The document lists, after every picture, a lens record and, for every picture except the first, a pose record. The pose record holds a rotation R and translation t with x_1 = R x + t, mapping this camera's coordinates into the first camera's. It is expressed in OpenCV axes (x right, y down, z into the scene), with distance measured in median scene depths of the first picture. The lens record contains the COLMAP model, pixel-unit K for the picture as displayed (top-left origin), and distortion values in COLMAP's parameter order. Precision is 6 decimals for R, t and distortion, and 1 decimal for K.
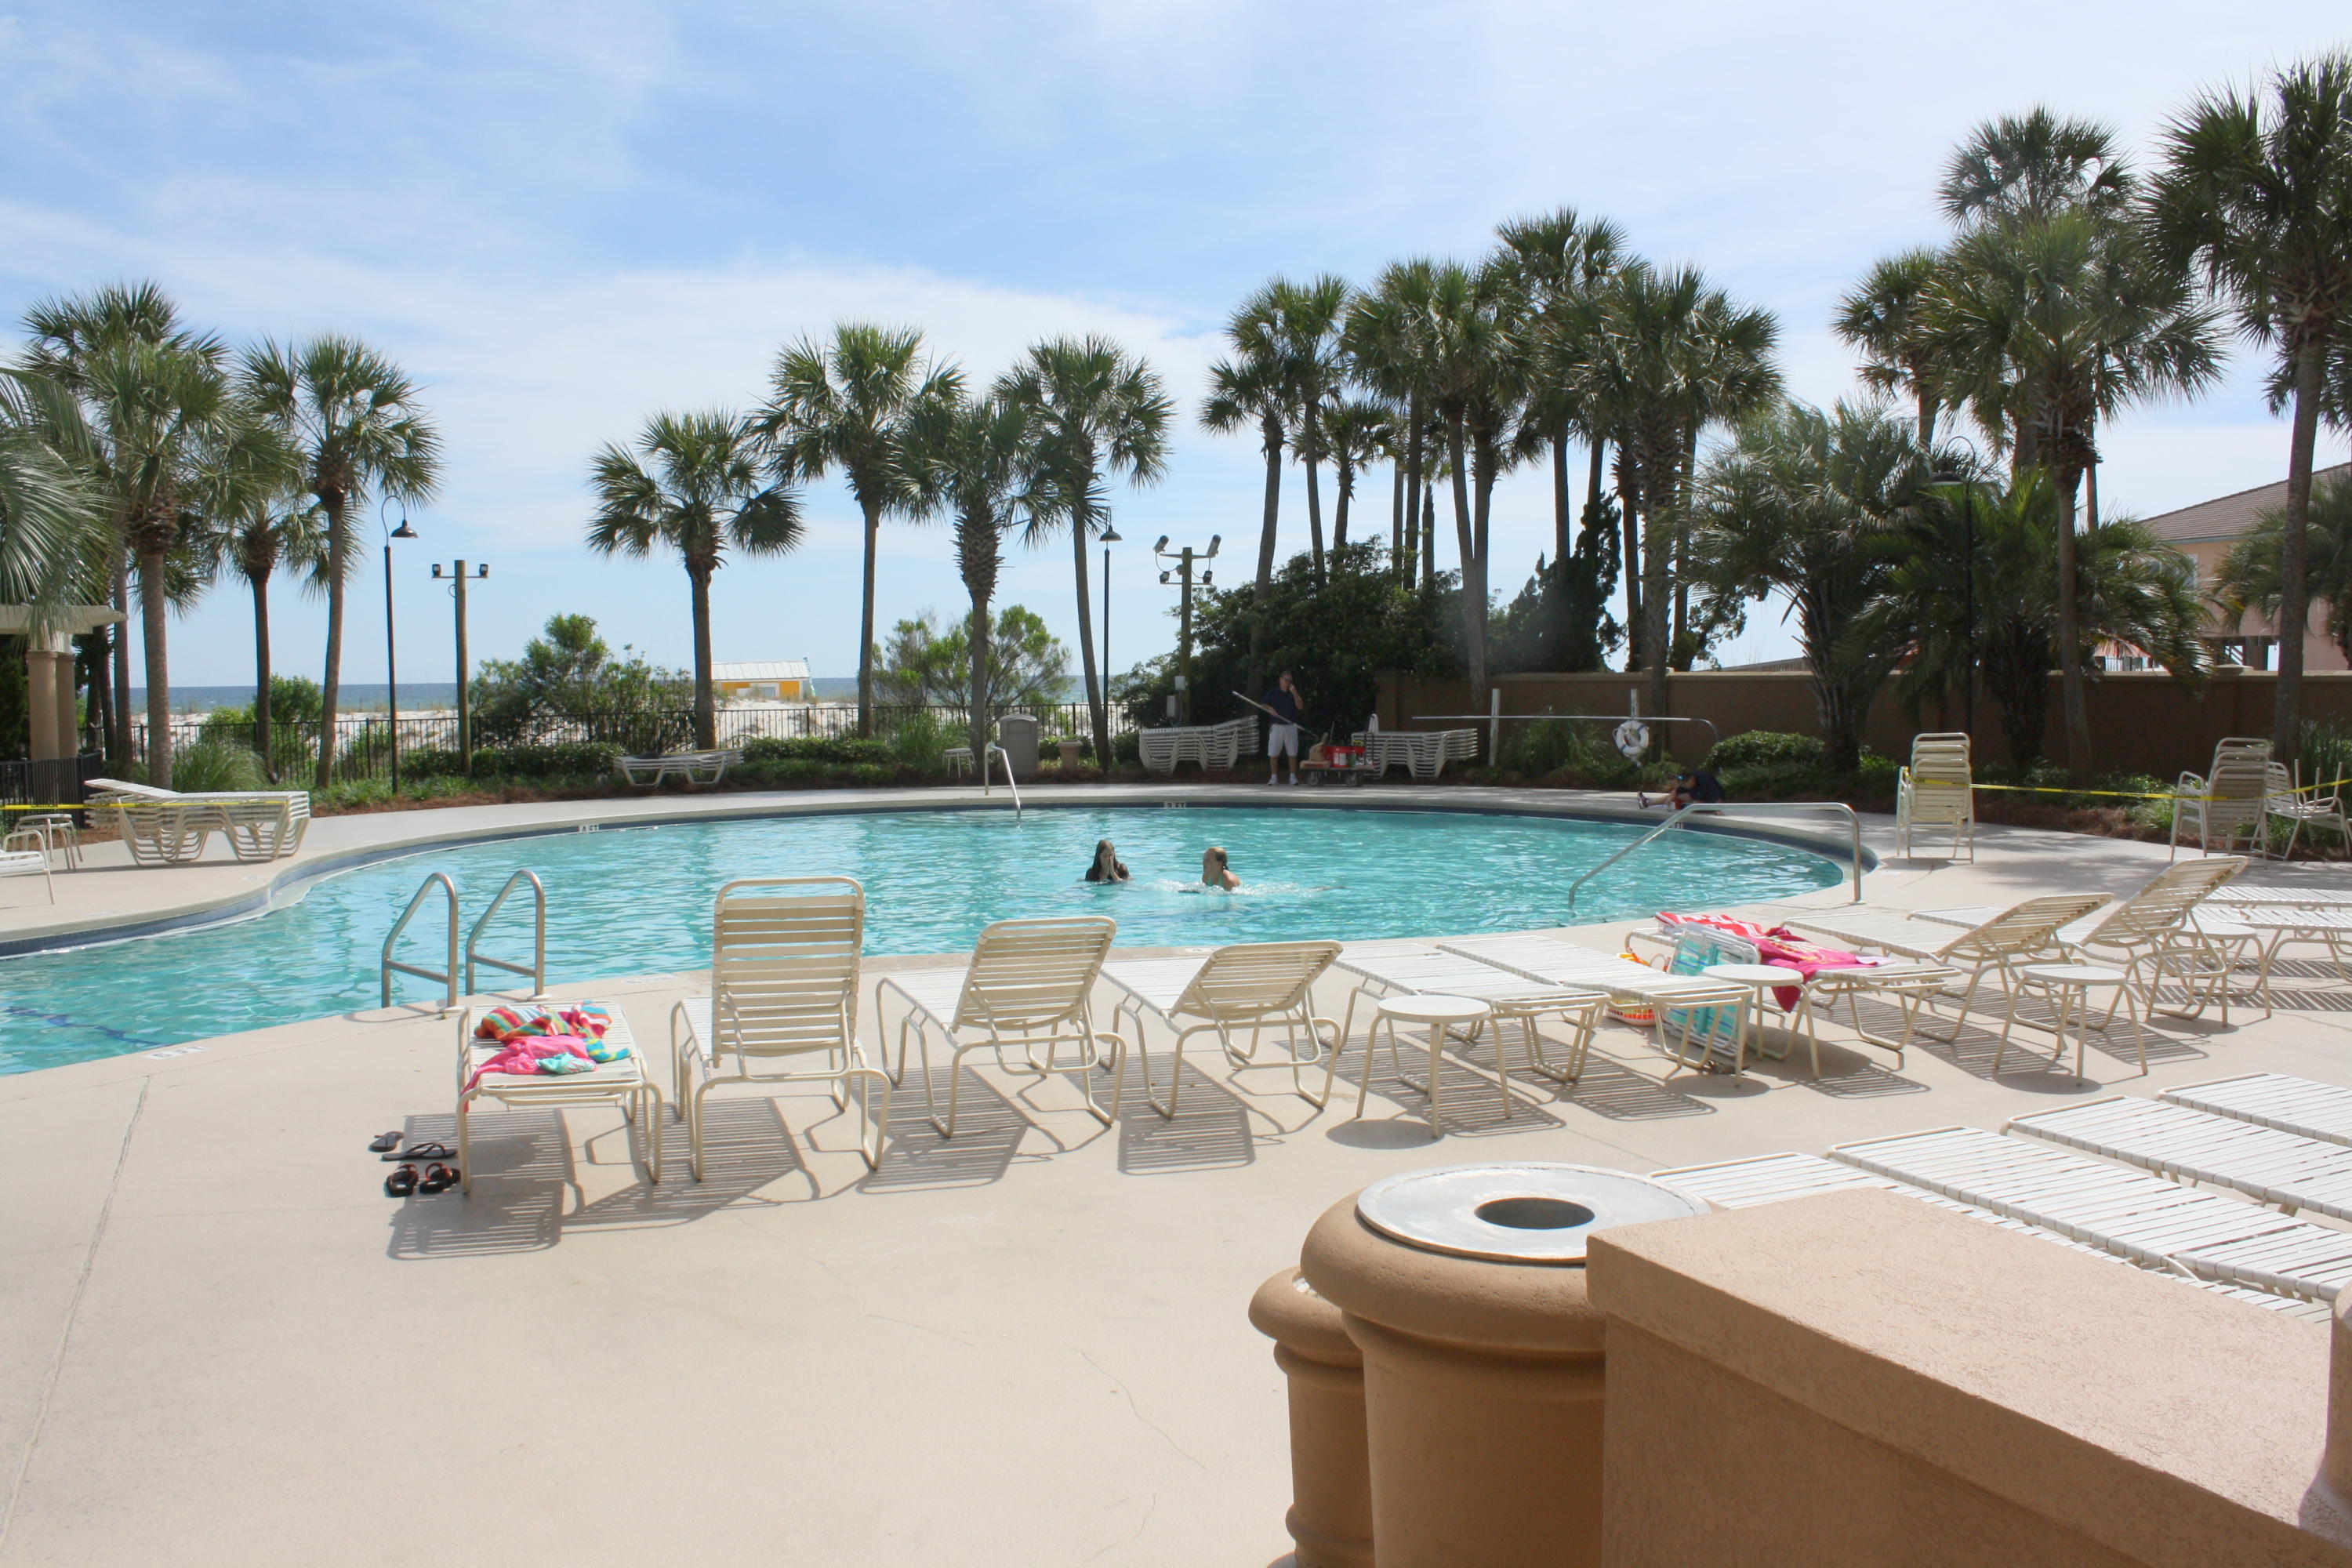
lens RADIAL K [[1972.9, 0, 1202.4], [0, 1972.9, 787.1], [0, 0, 1]] dist [-0.166940, 0.148311]
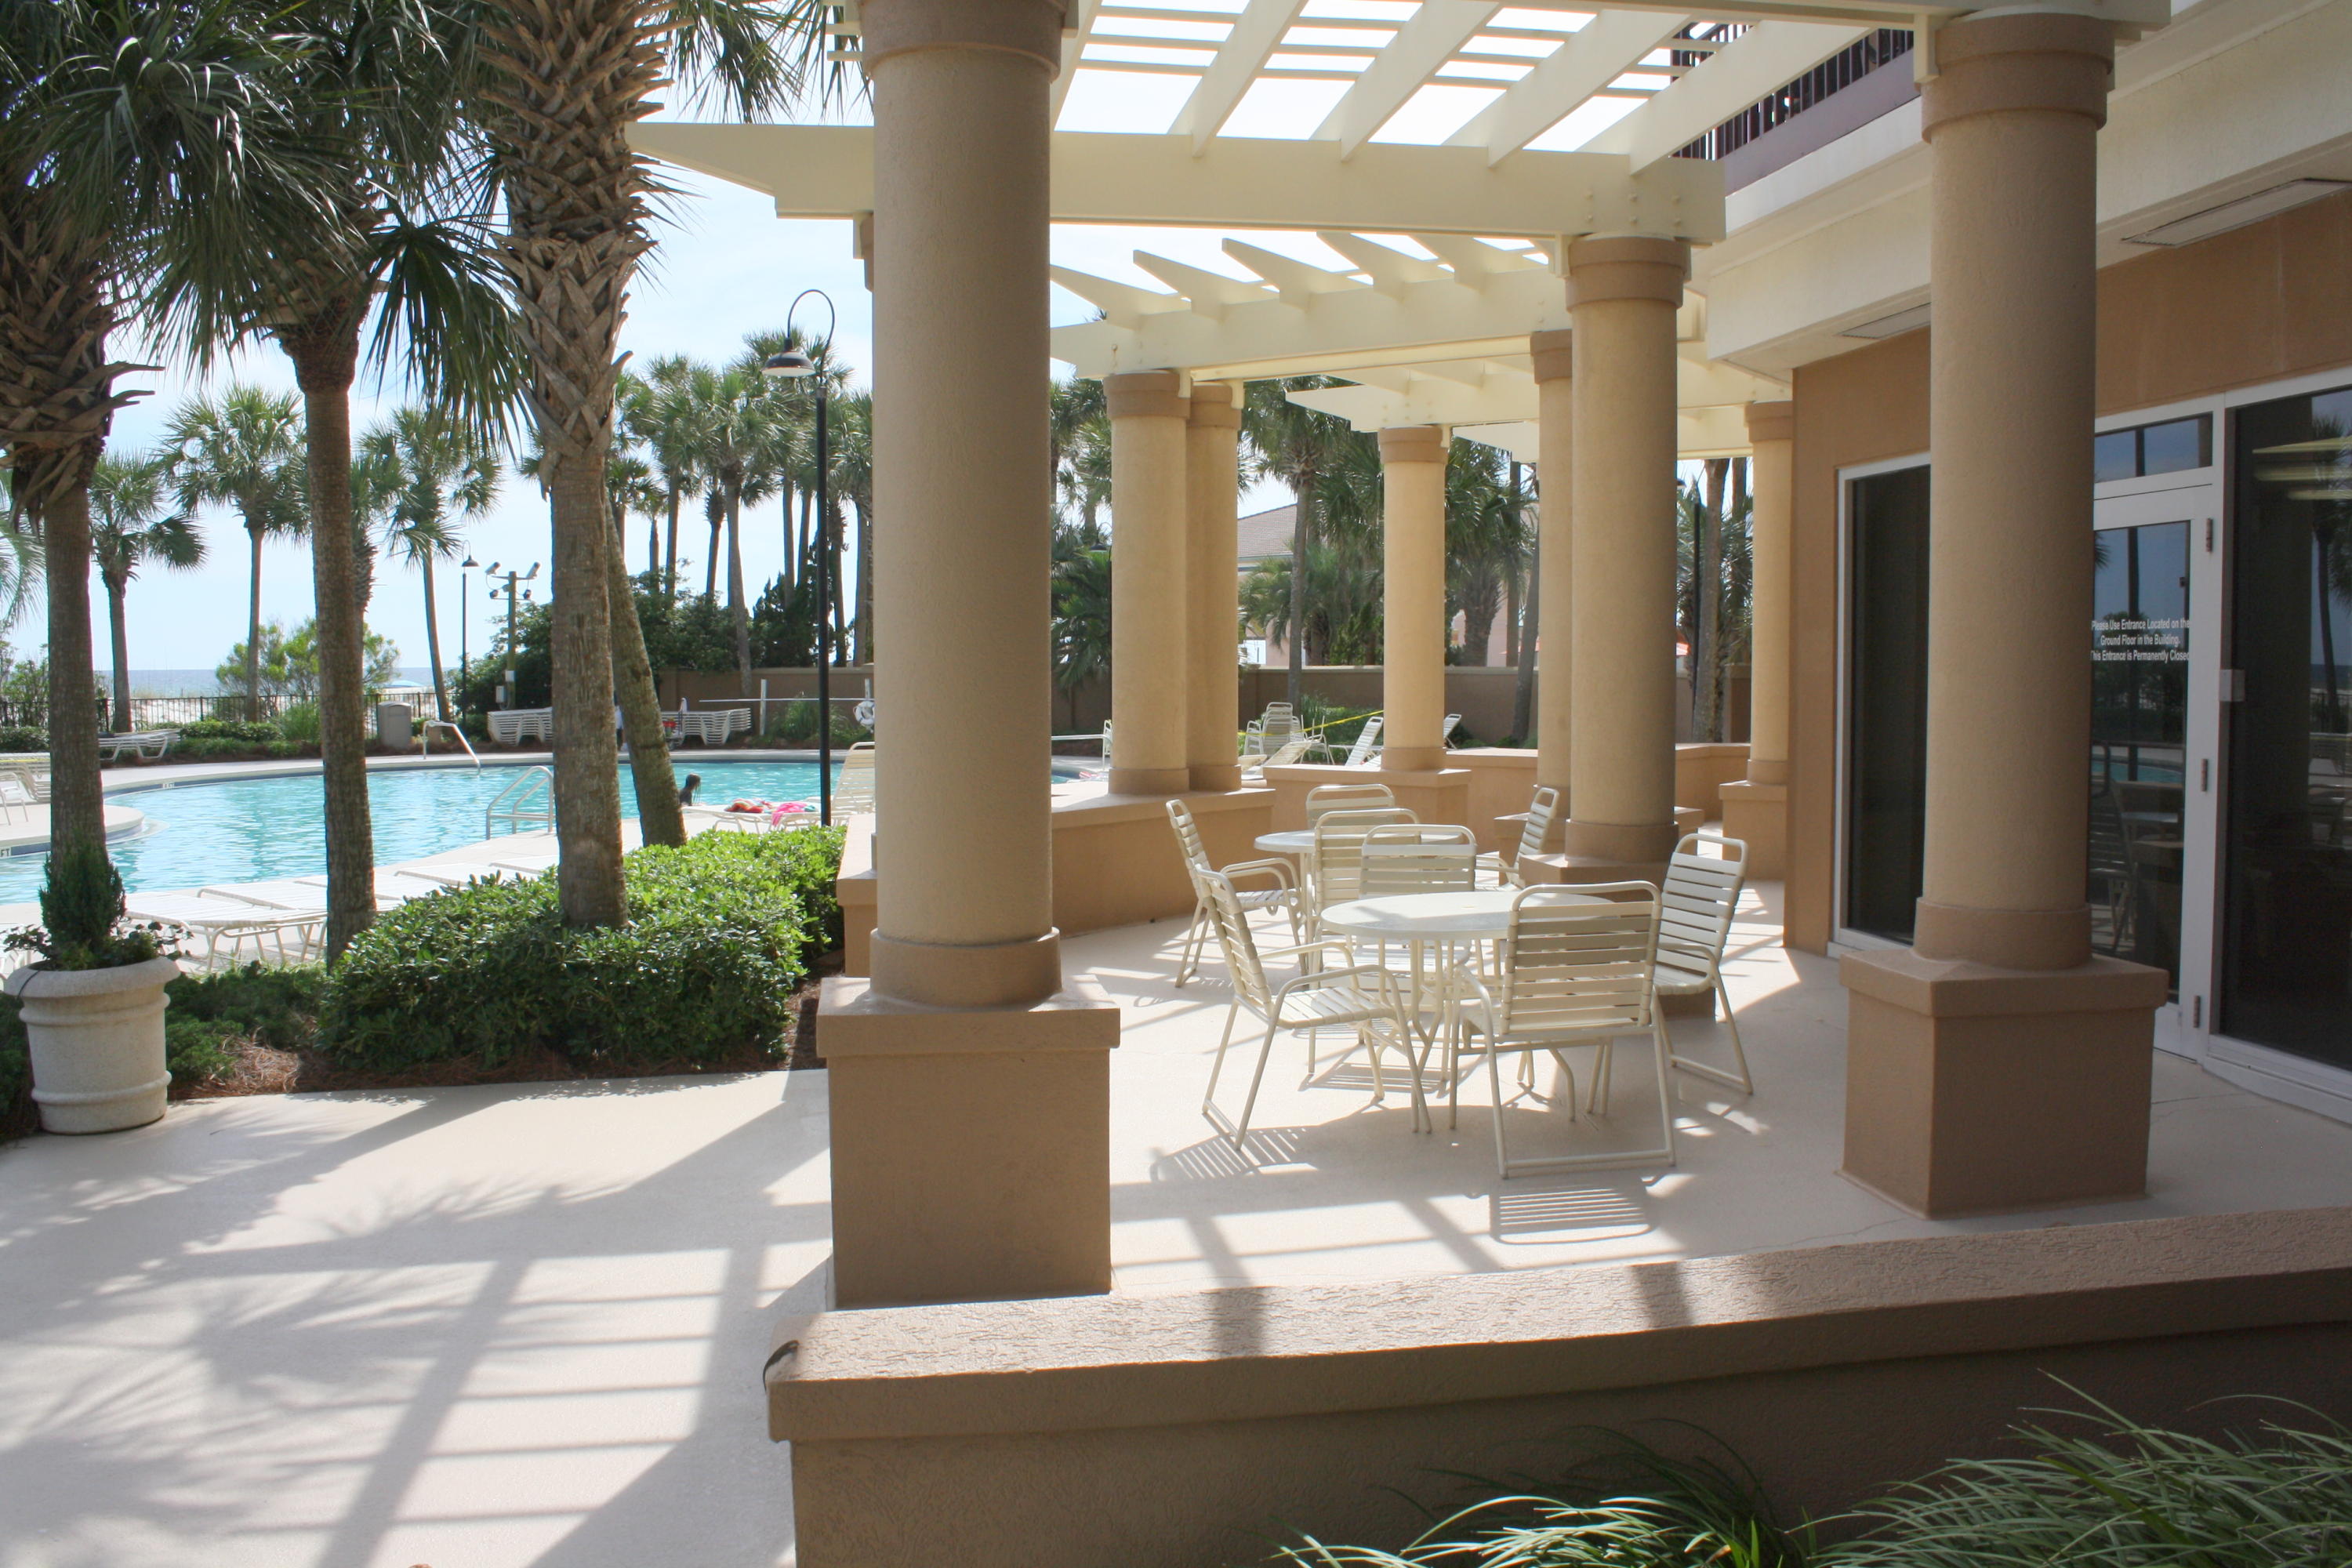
lens RADIAL K [[1972.9, 0, 1202.4], [0, 1972.9, 787.1], [0, 0, 1]] dist [-0.166940, 0.148311]
pose [[0.877382, -0.024424, 0.479170, -0.223433], [0.022858, 0.999697, 0.009102, 0.018820], [-0.479247, 0.002967, 0.877675, -0.331936]]
